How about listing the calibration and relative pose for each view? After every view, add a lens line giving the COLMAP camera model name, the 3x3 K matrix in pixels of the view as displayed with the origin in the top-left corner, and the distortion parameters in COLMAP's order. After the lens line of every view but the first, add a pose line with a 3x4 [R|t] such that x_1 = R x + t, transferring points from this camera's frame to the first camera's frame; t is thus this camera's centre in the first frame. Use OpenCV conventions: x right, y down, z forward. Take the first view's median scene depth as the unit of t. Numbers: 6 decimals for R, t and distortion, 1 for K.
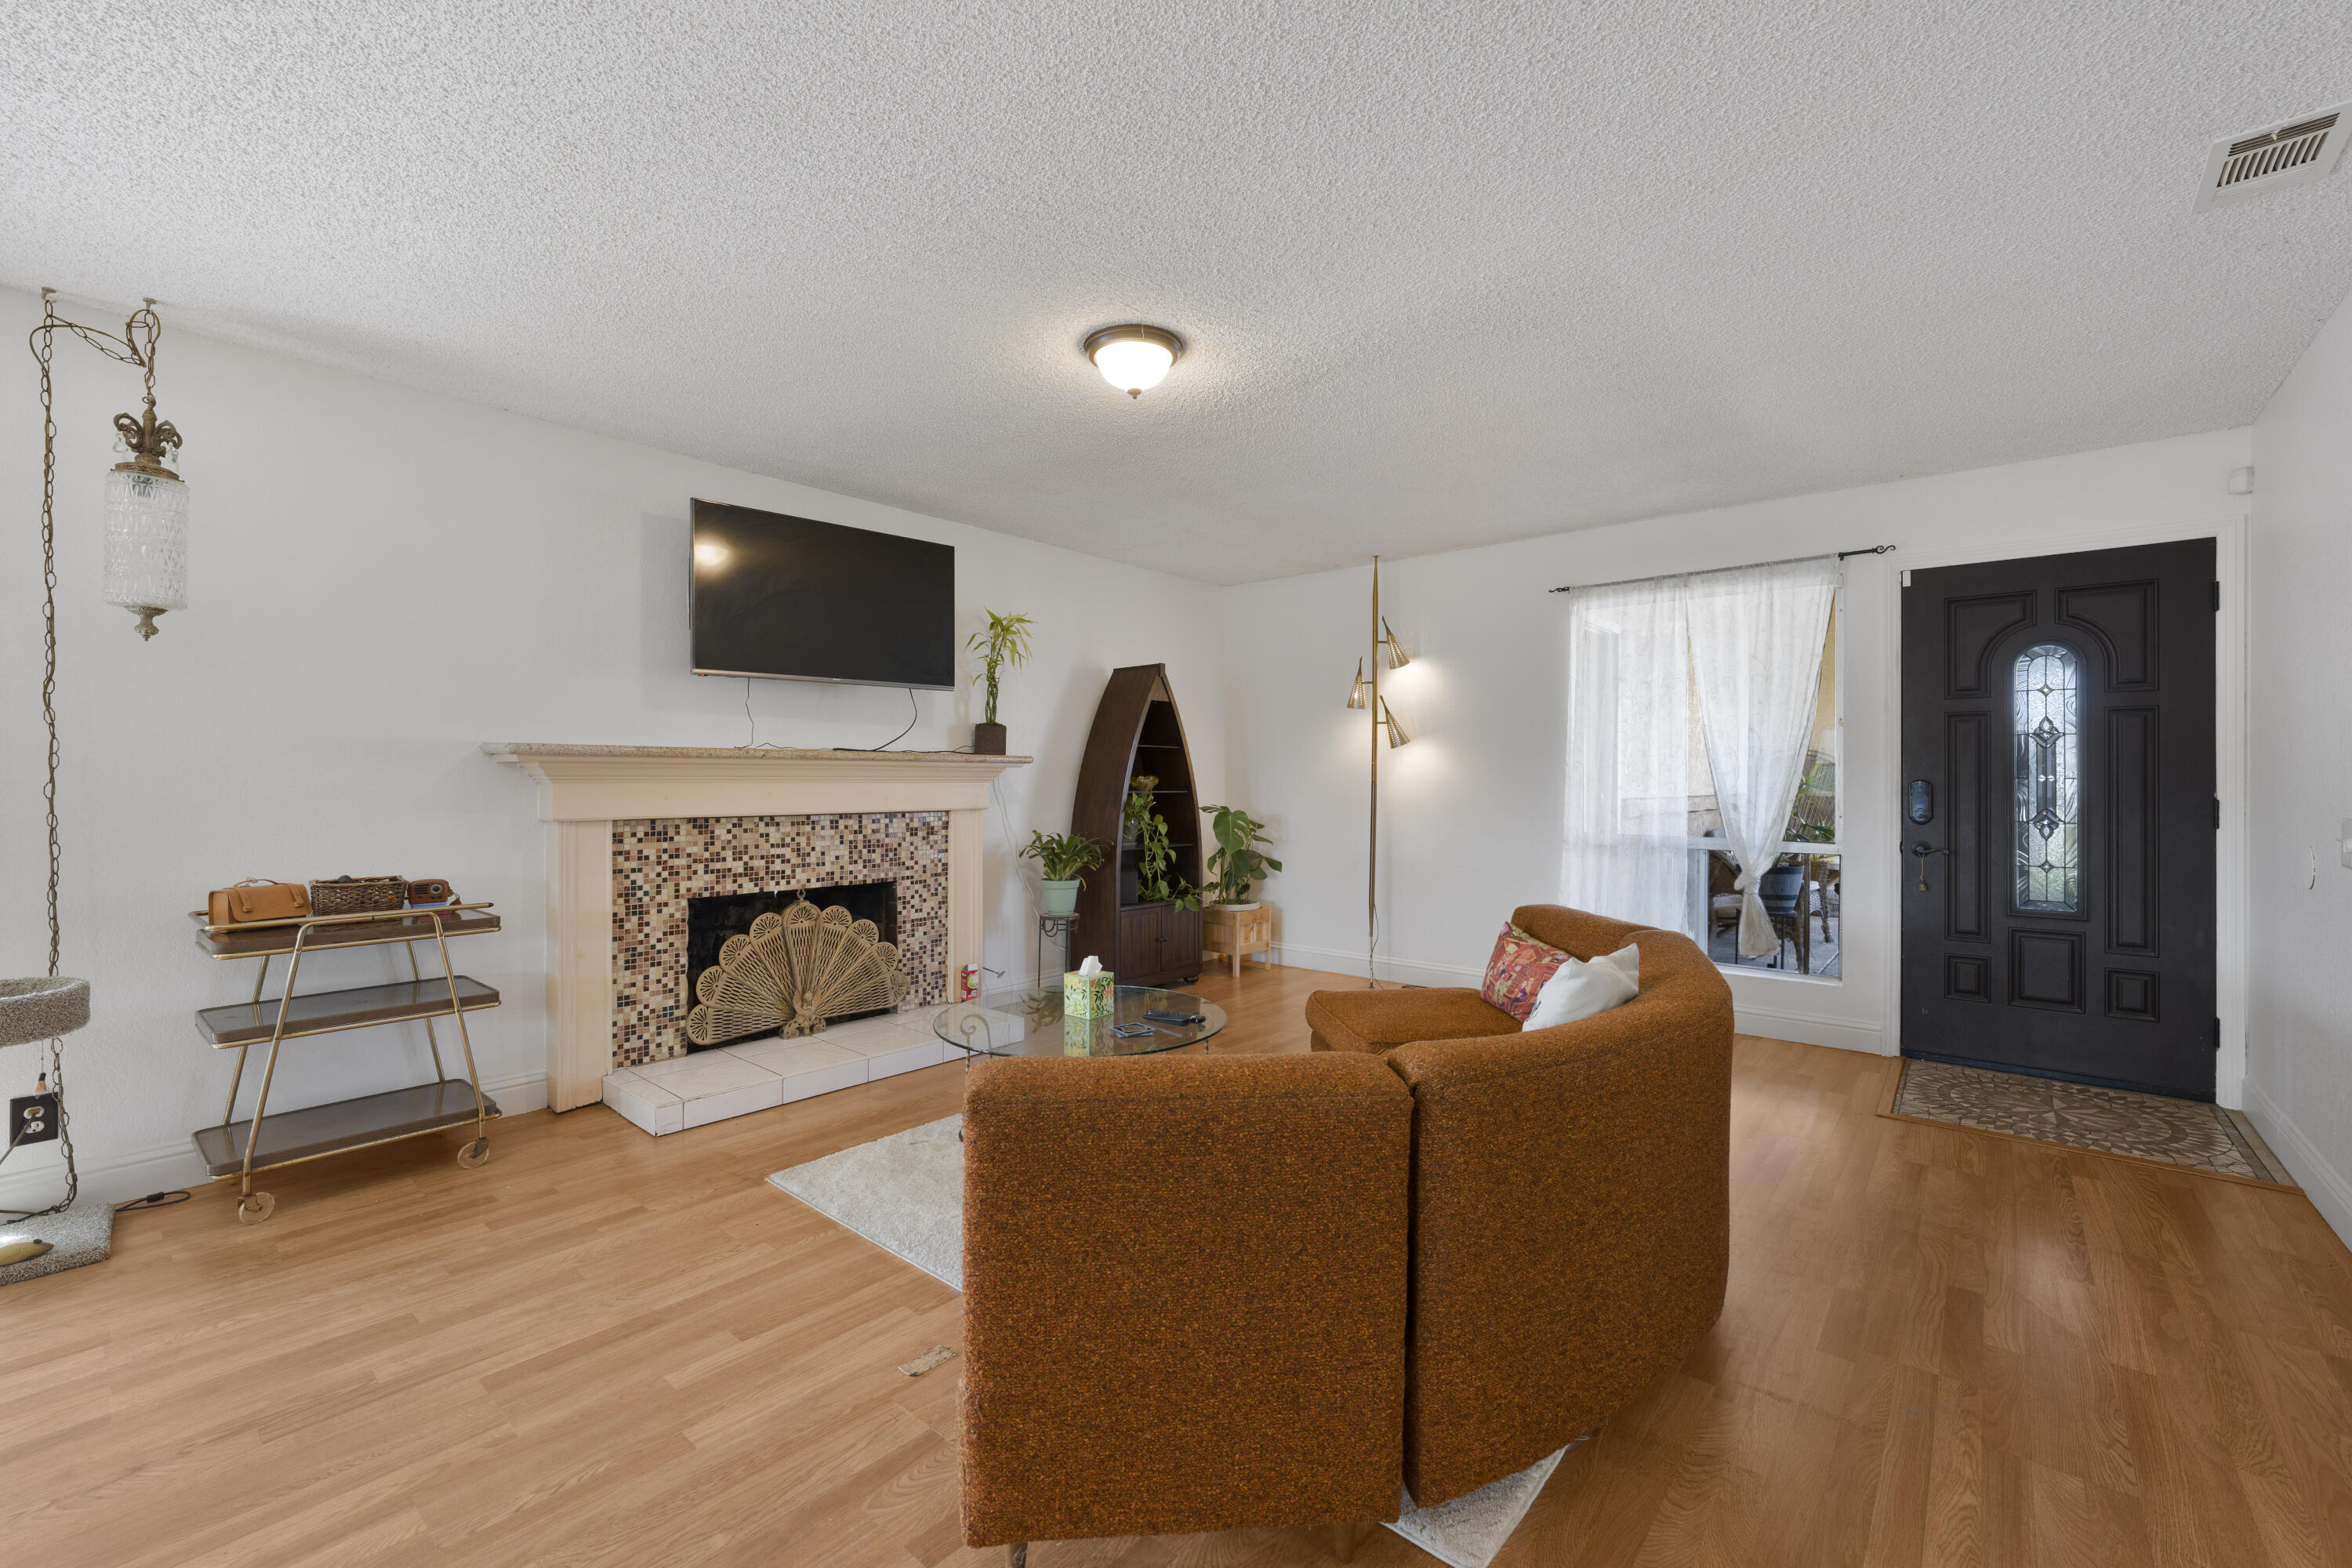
lens RADIAL K [[972.1, 0, 1171.1], [0, 972.1, 785.4], [0, 0, 1]] dist [-0.008690, 0.002779]
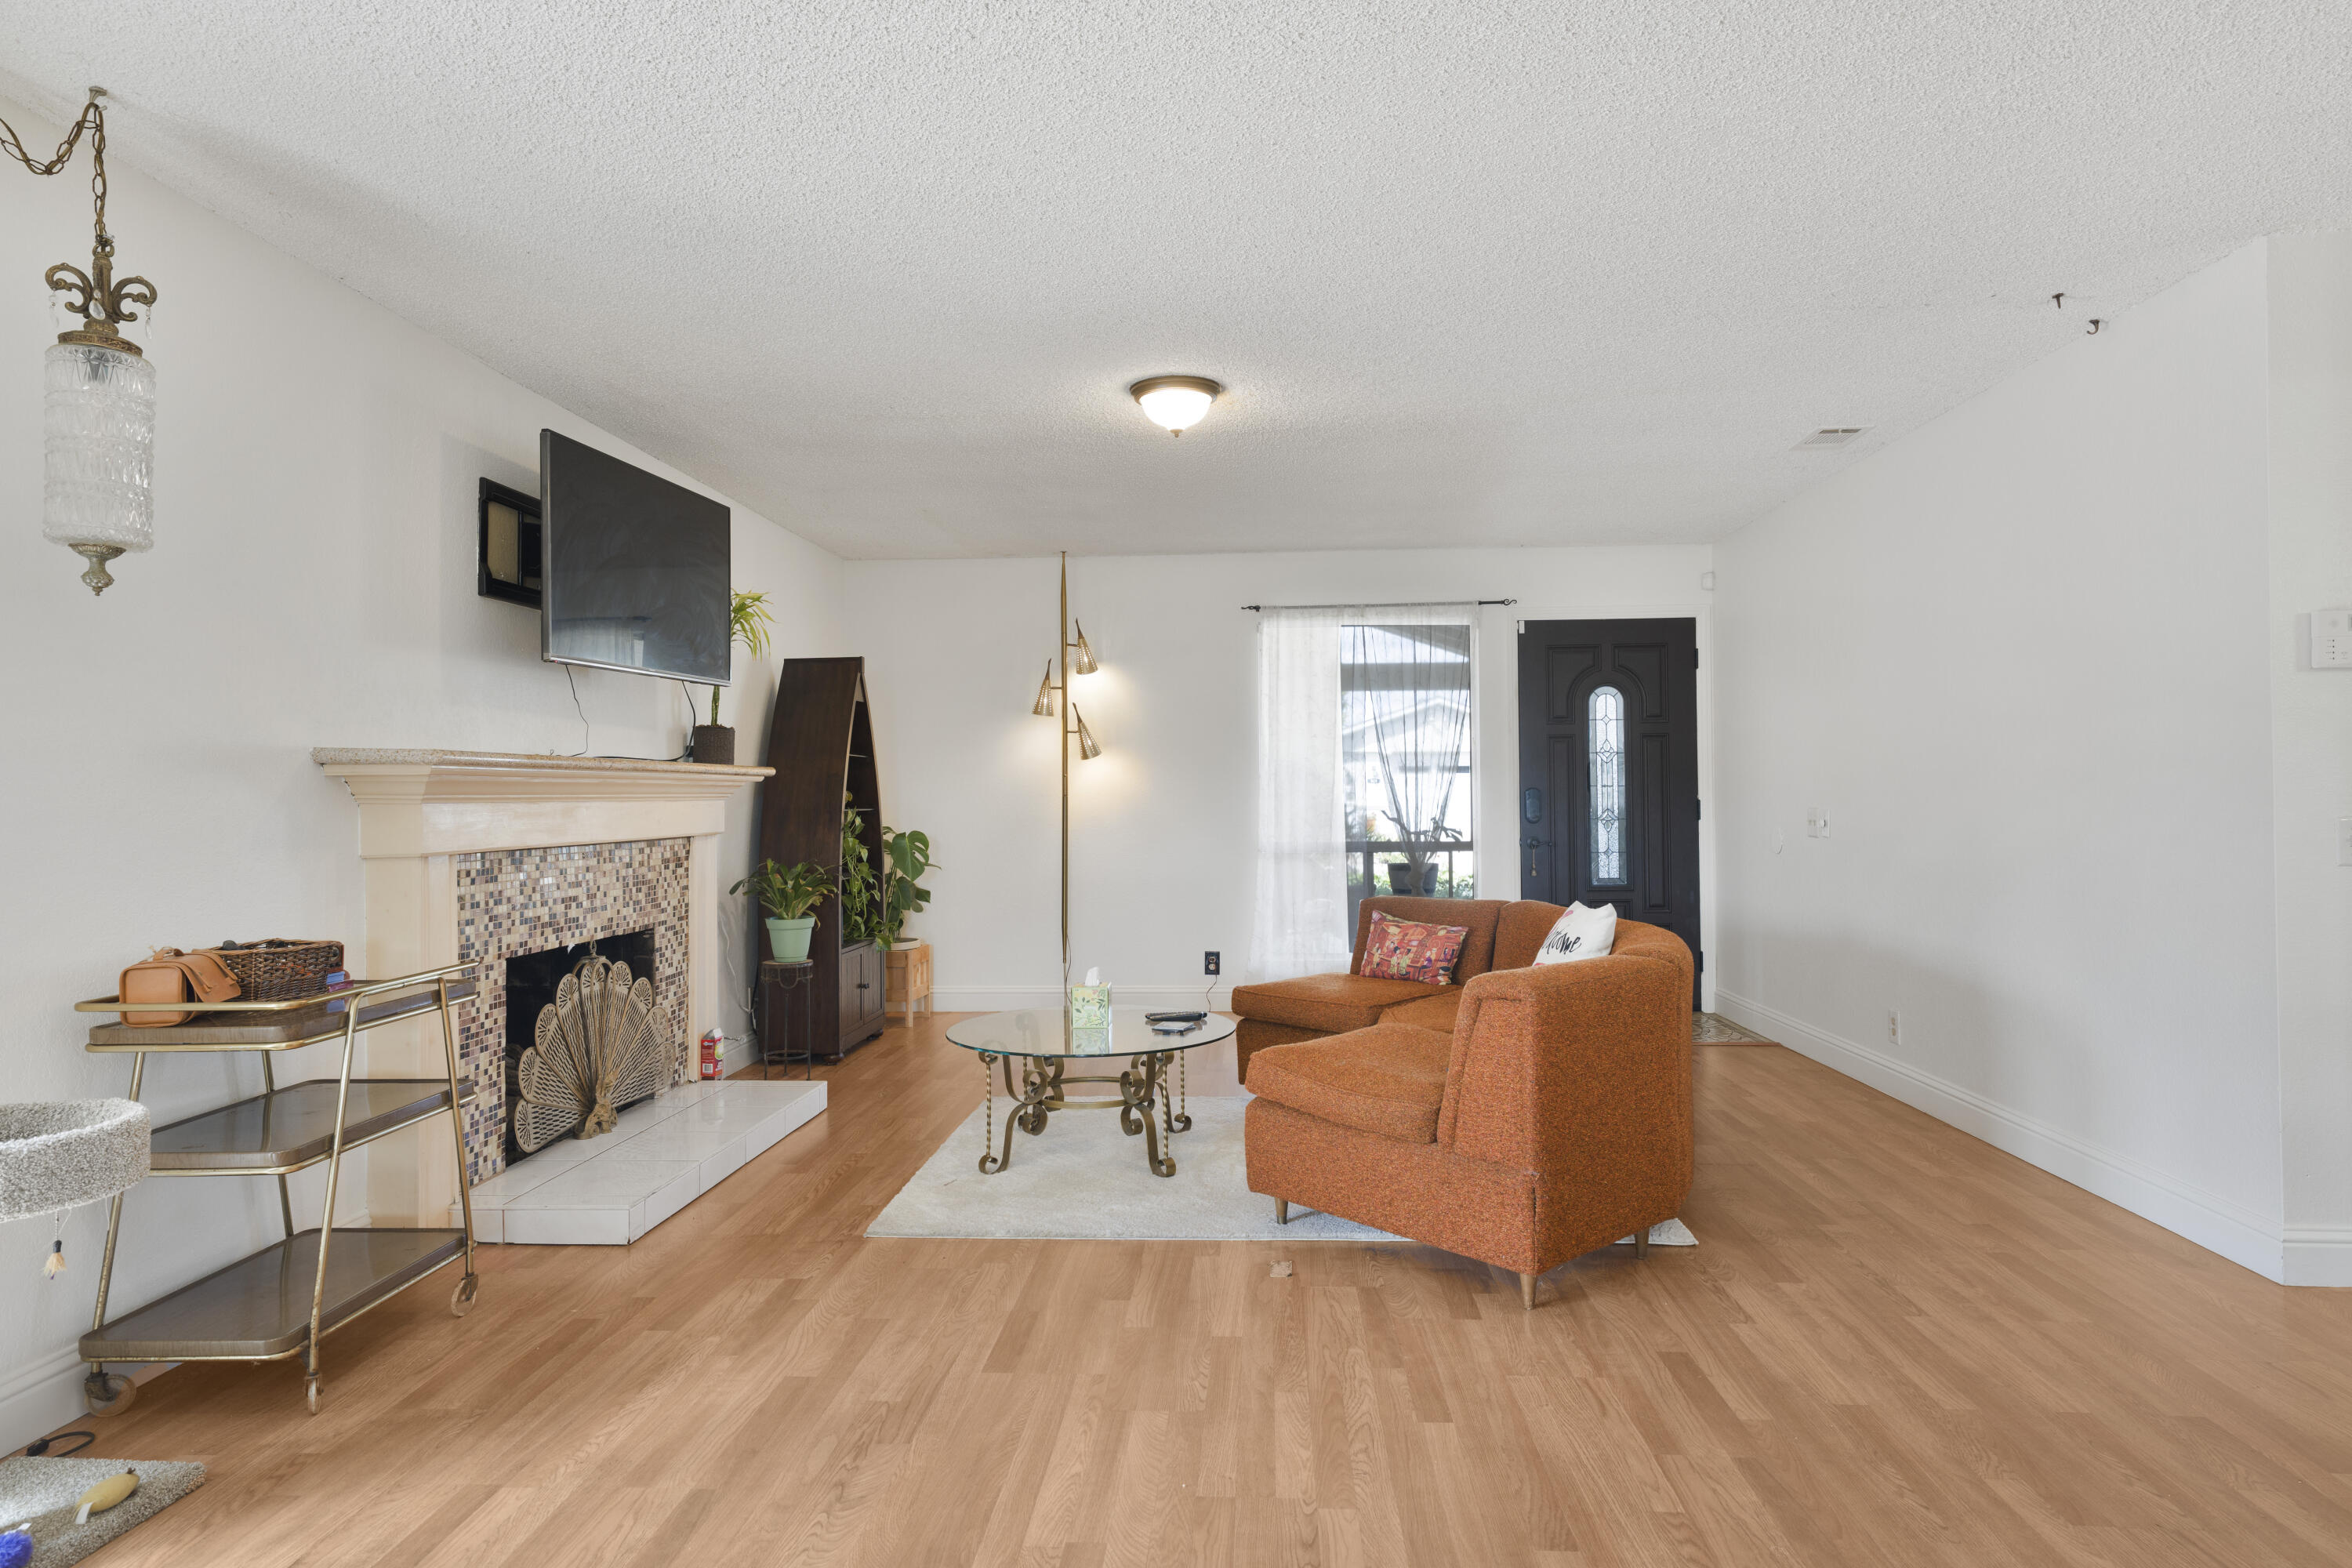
lens RADIAL K [[1386.1, 0, 1179.6], [0, 1386.1, 784.0], [0, 0, 1]] dist [0.027688, -0.000184]
pose [[0.793404, -0.005105, 0.608674, -0.731933], [0.015114, 0.999822, -0.011316, 0.002882], [-0.608508, 0.018177, 0.793340, -0.162734]]
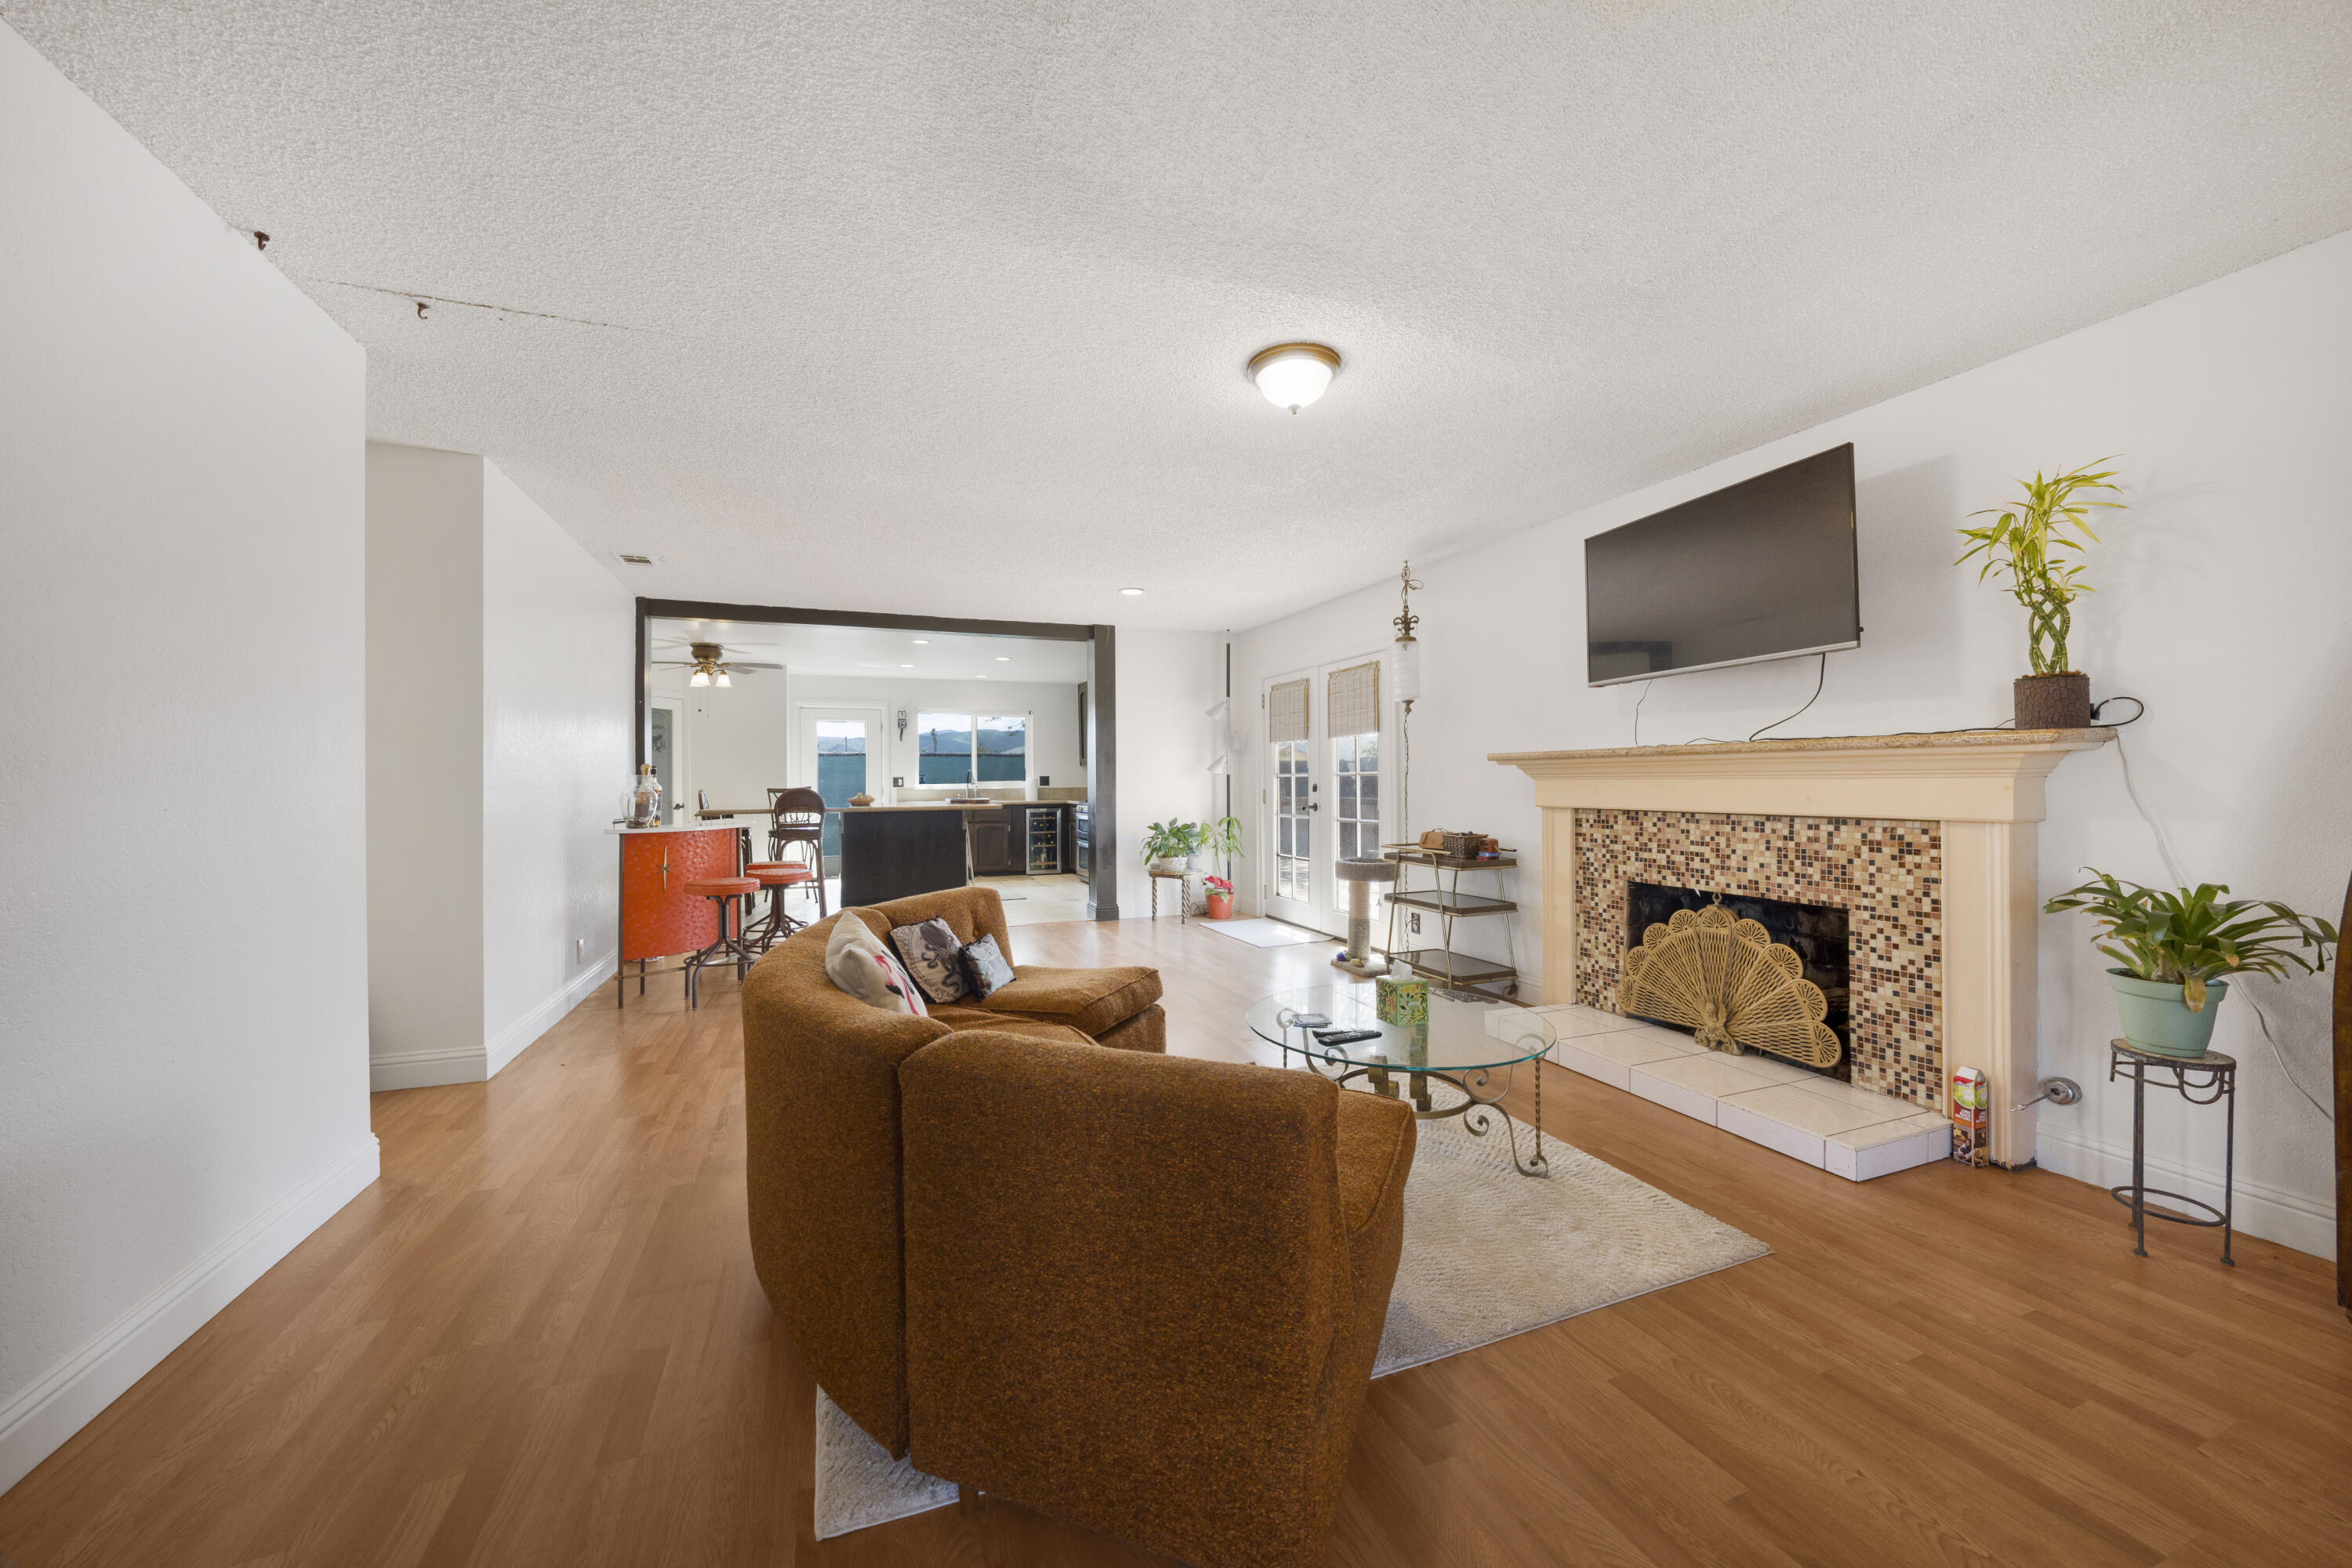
lens RADIAL K [[861.1, 0, 1179.6], [0, 861.1, 783.9], [0, 0, 1]] dist [-0.000408, 0.000005]
pose [[-0.459417, 0.005003, -0.888206, 0.638517], [0.000840, 0.999986, 0.005199, -0.002872], [0.888220, 0.001643, -0.459415, 0.989671]]
